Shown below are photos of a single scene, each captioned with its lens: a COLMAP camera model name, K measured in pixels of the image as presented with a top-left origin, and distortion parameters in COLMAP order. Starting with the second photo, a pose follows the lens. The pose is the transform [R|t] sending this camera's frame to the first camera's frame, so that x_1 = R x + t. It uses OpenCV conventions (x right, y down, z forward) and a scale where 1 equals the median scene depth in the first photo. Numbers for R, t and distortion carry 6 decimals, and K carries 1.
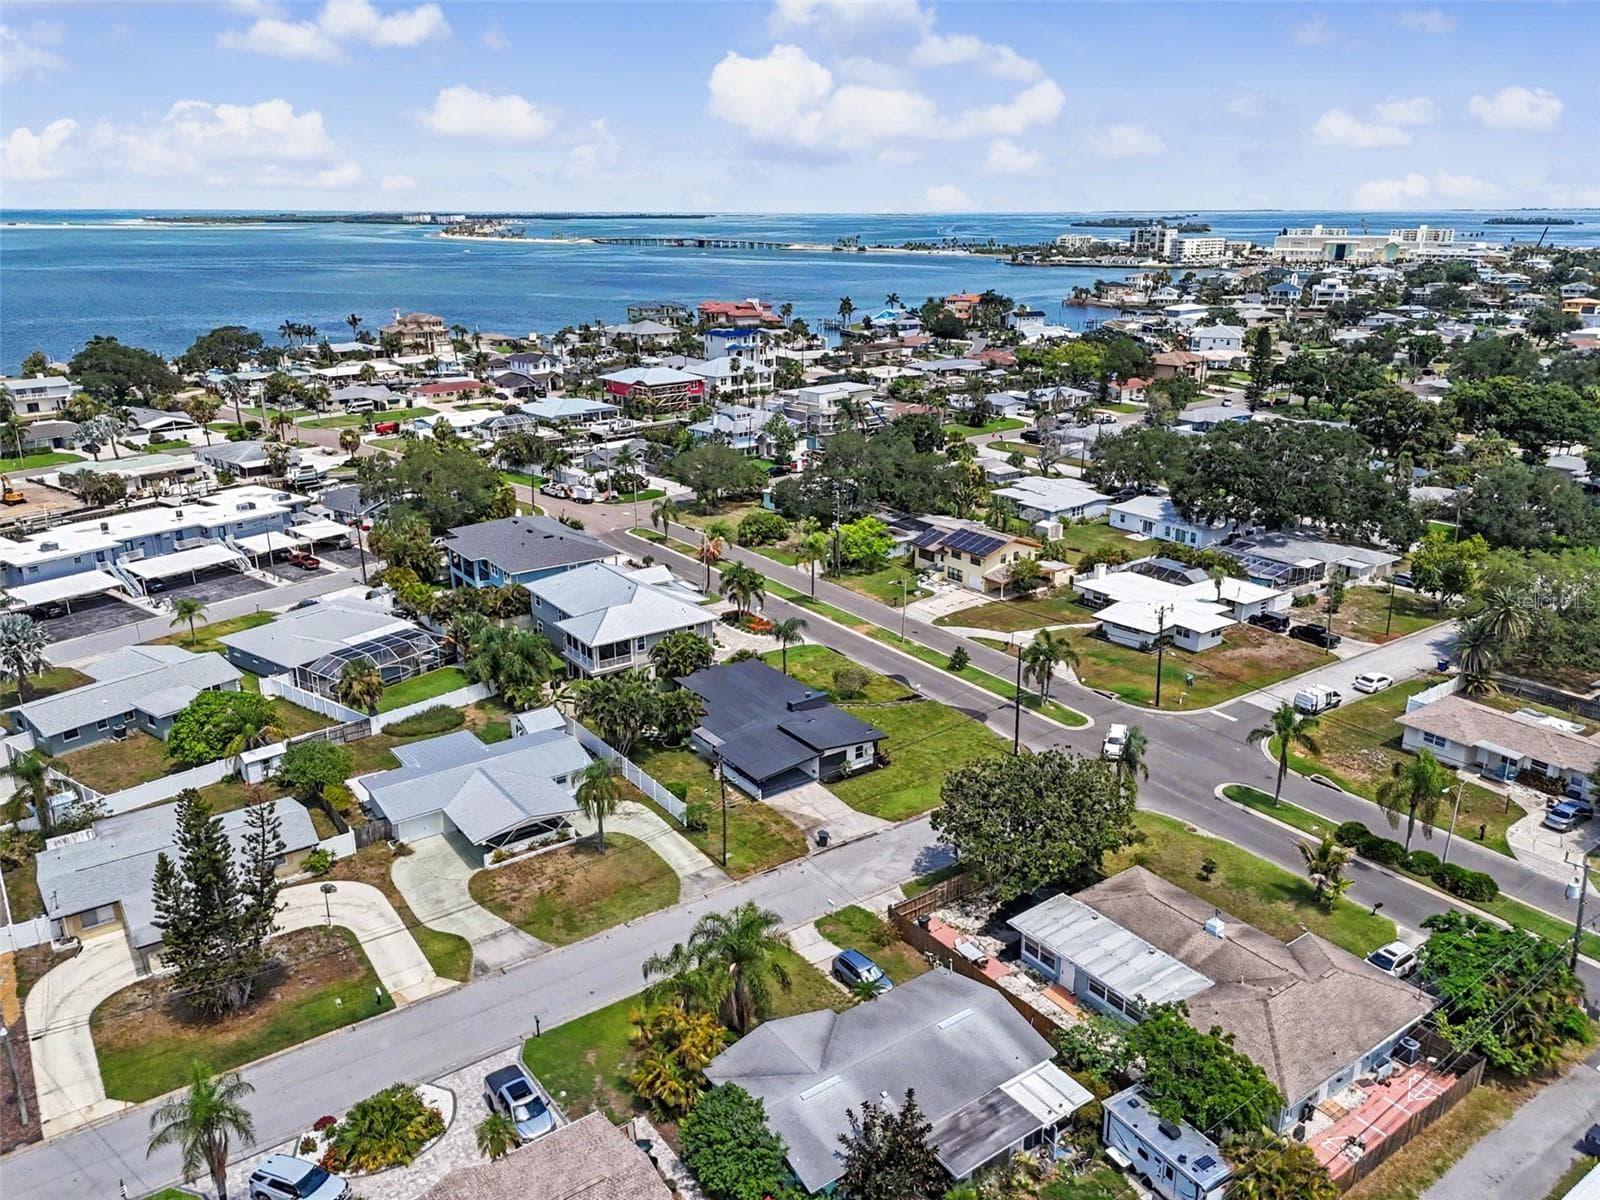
lens RADIAL K [[1174.2, 0, 800.0], [0, 1174.2, 600.0], [0, 0, 1]] dist [0.076105, -0.082158]
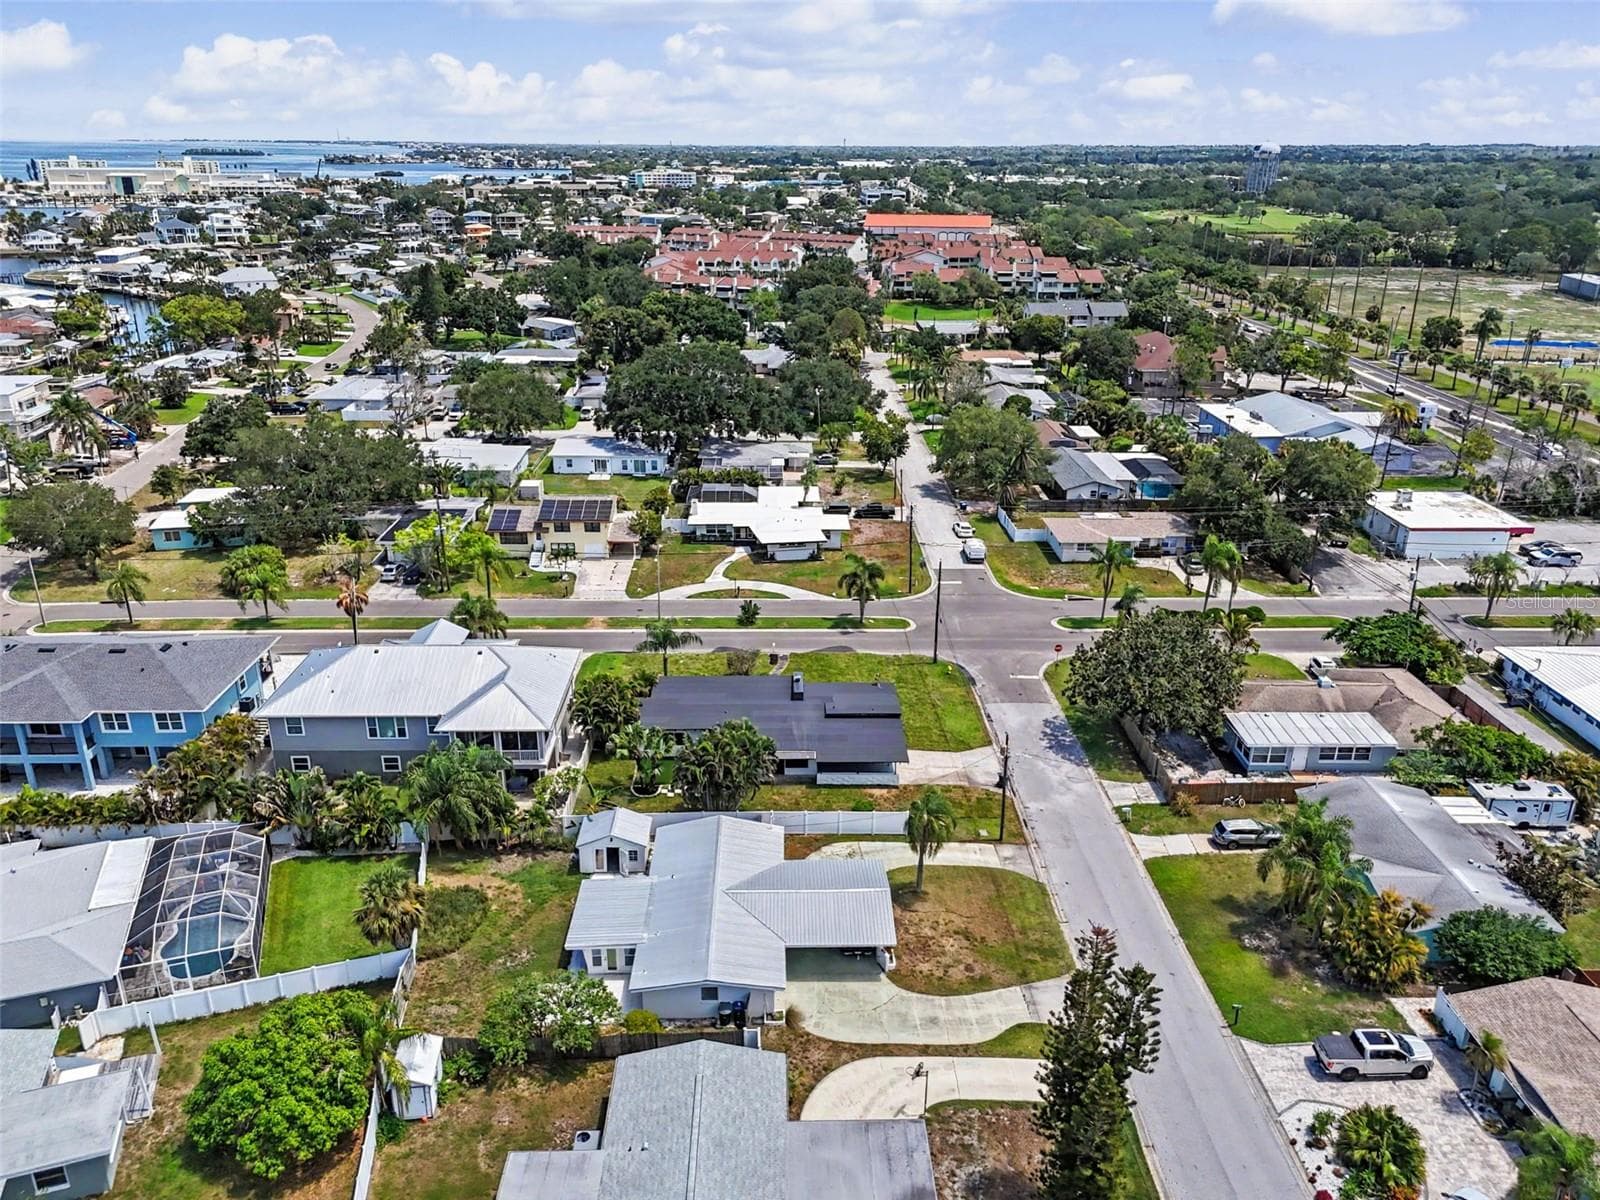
lens RADIAL K [[1174.2, 0, 800.0], [0, 1174.2, 600.0], [0, 0, 1]] dist [0.076105, -0.082158]
pose [[0.562900, -0.292003, 0.773225, -0.489766], [0.251346, 0.951684, 0.176420, -0.100562], [-0.787381, 0.095040, 0.609096, 0.300436]]
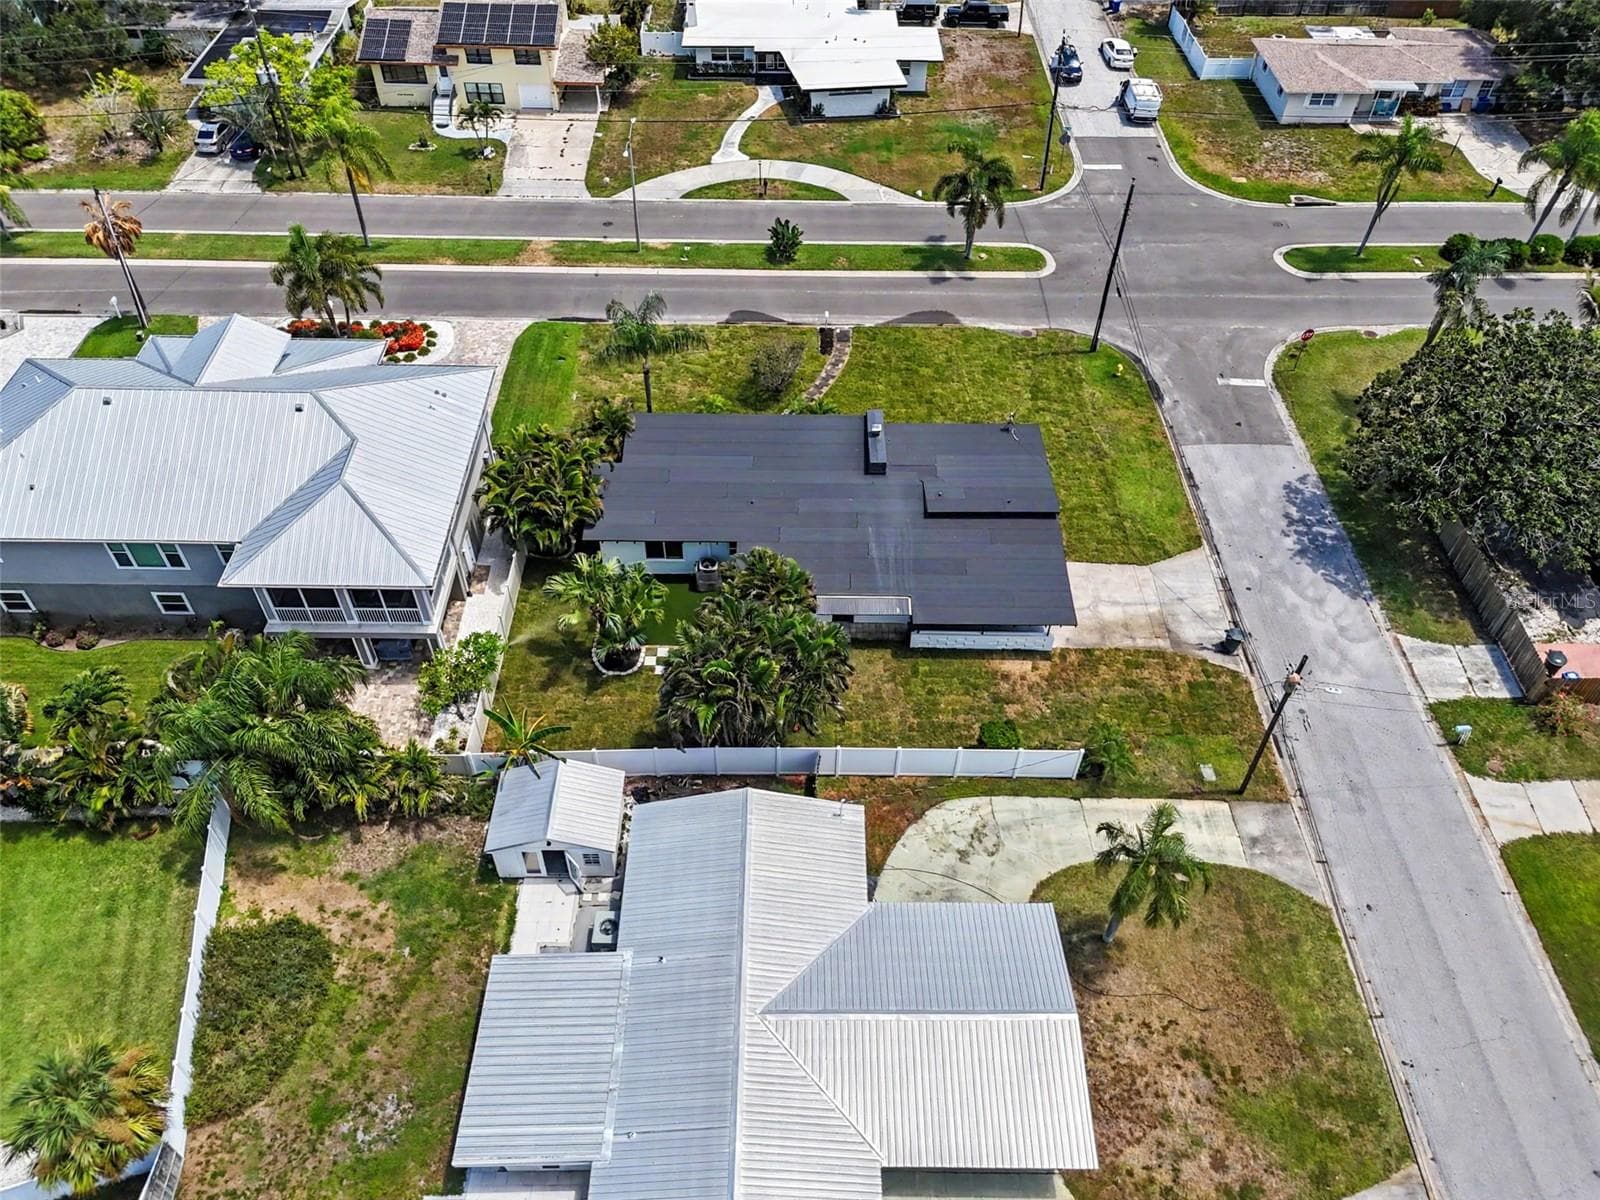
lens RADIAL K [[1174.2, 0, 800.0], [0, 1174.2, 600.0], [0, 0, 1]] dist [0.076105, -0.082158]
pose [[0.577913, -0.588233, 0.565684, -0.255632], [0.244542, 0.786125, 0.567632, -0.120878], [-0.778599, -0.189709, 0.598160, 0.488111]]
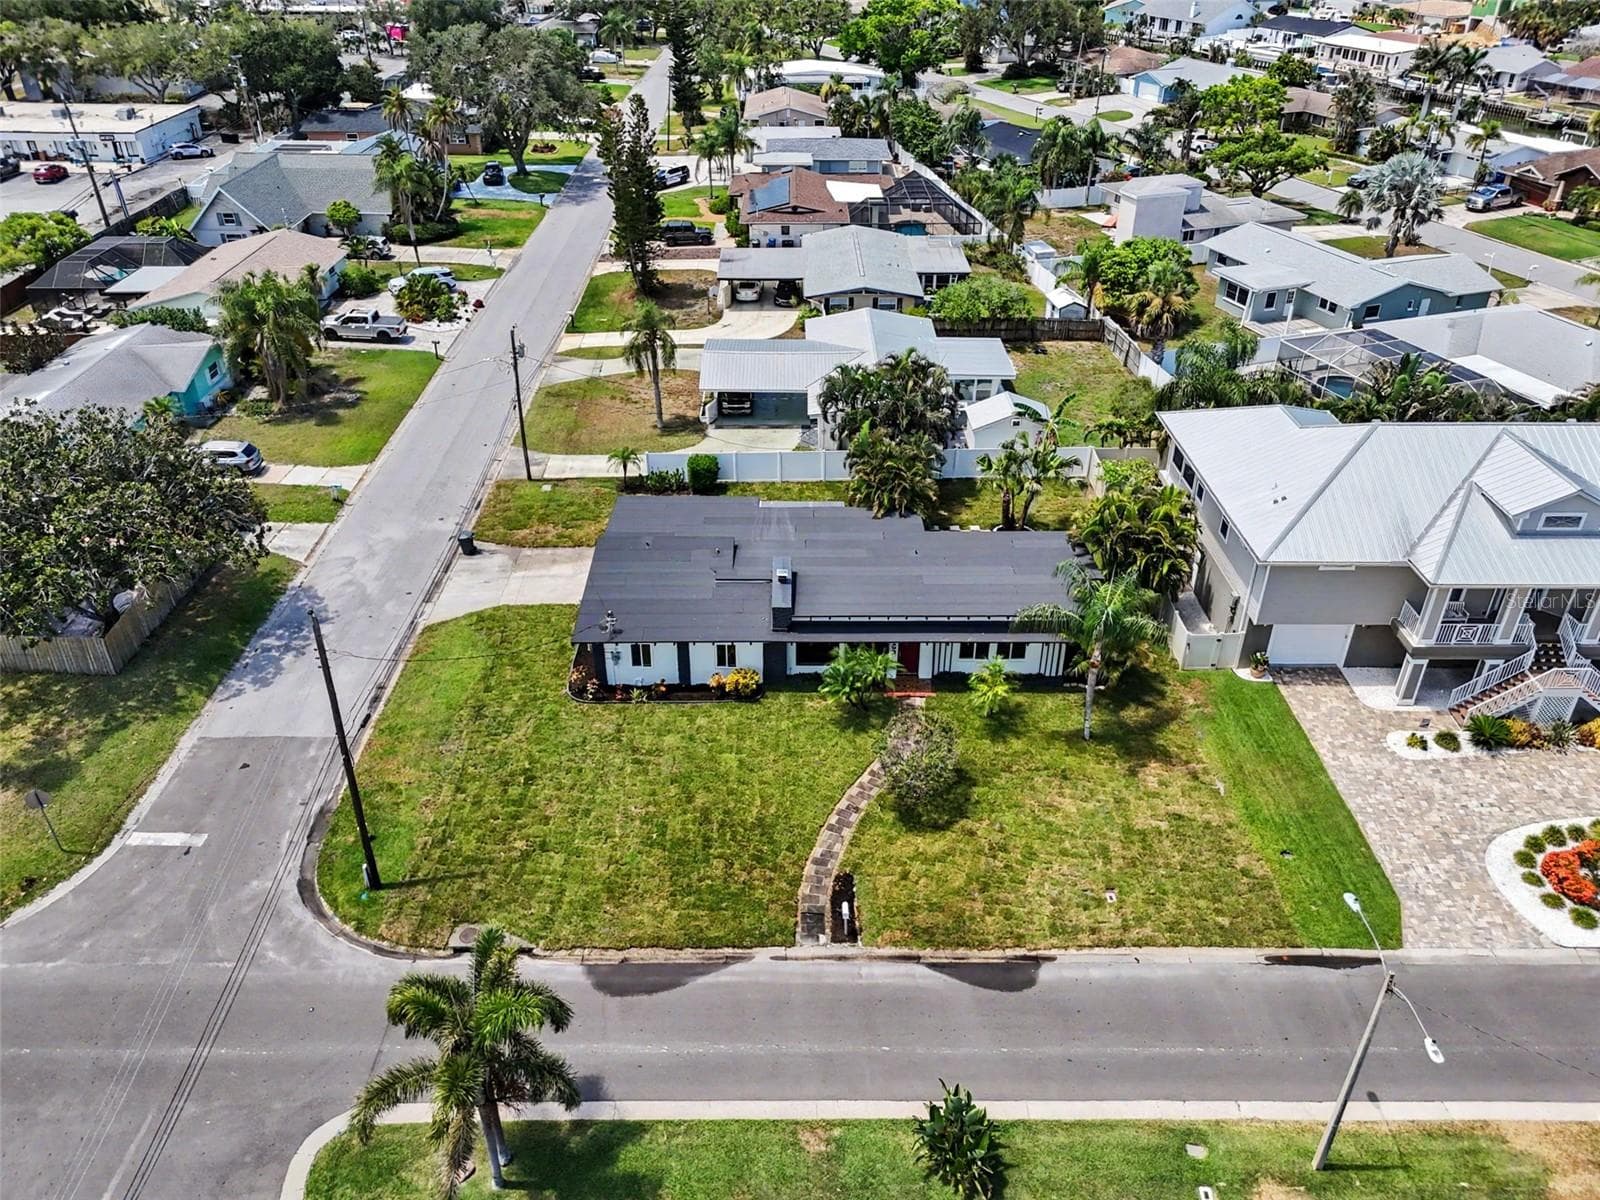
lens RADIAL K [[1174.2, 0, 800.0], [0, 1174.2, 600.0], [0, 0, 1]] dist [0.076105, -0.082158]
pose [[-0.574469, 0.427336, -0.698118, 0.229109], [-0.259871, 0.713550, 0.650626, -0.148137], [0.776178, 0.555185, -0.298860, 0.808938]]
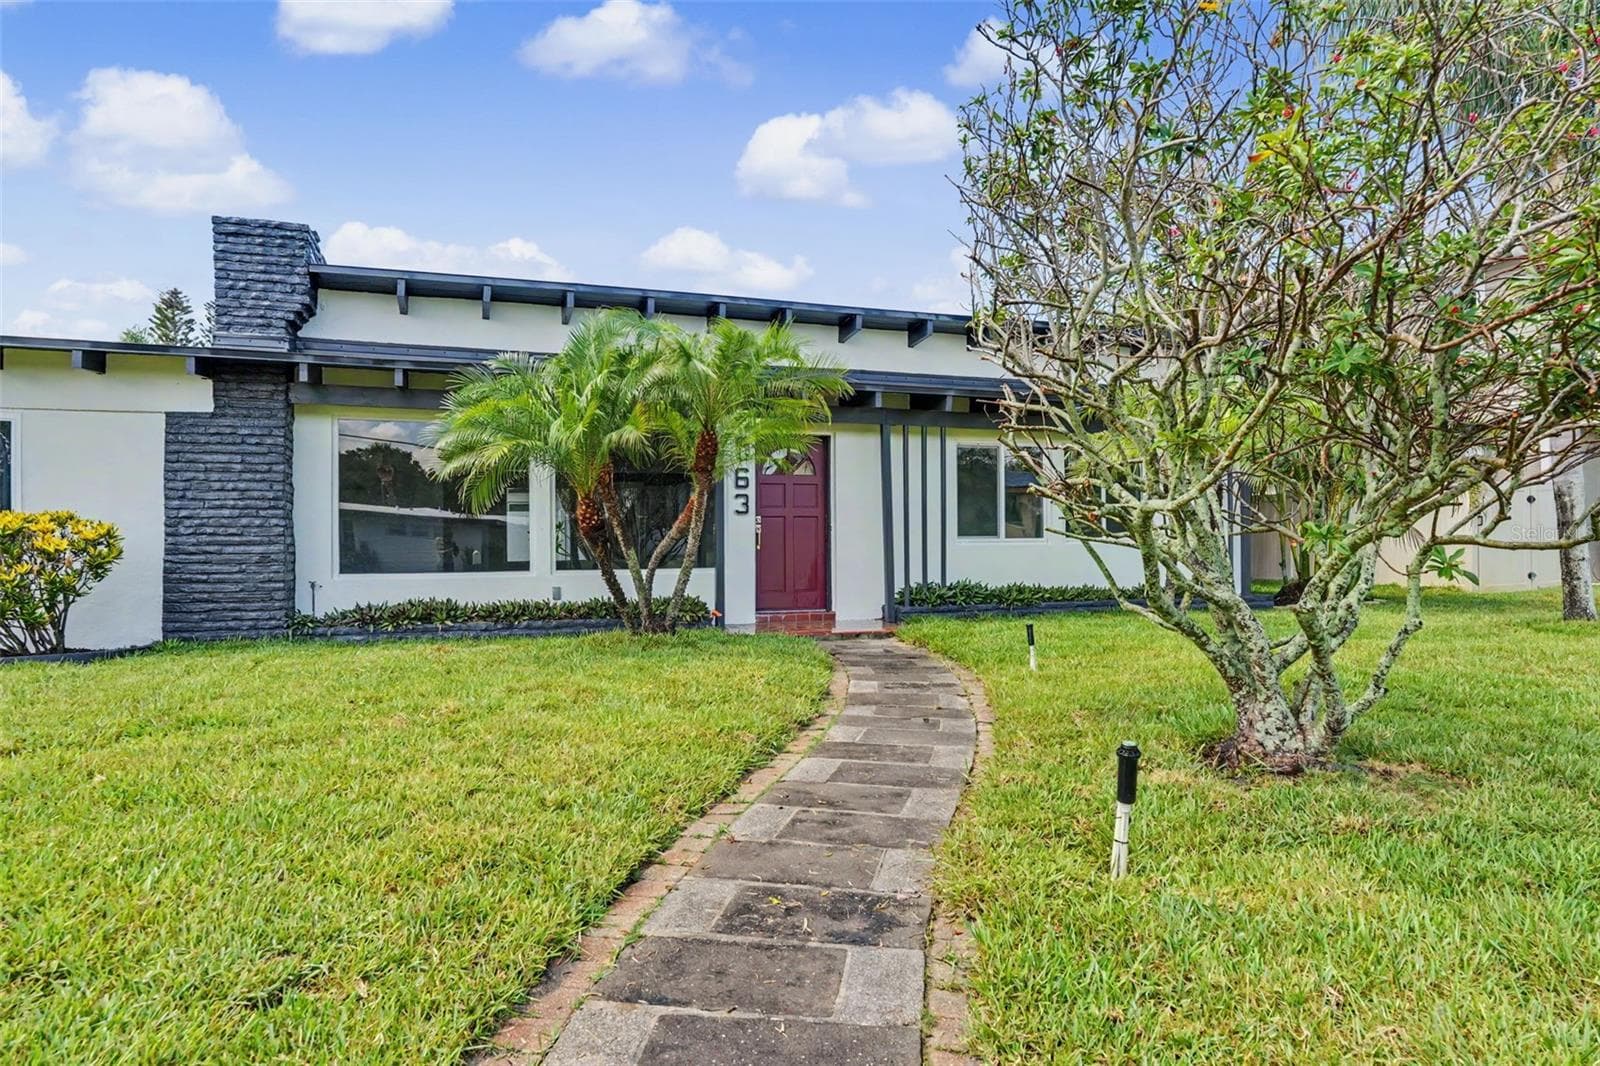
lens RADIAL K [[1009.3, 0, 800.0], [0, 1009.3, 533.0], [0, 0, 1]] dist [-0.000264, 0.000150]
pose [[-0.285454, 0.004598, -0.958381, 0.063844], [-0.295280, 0.950922, 0.092511, 0.060215], [0.911771, 0.309398, -0.270087, 0.764709]]
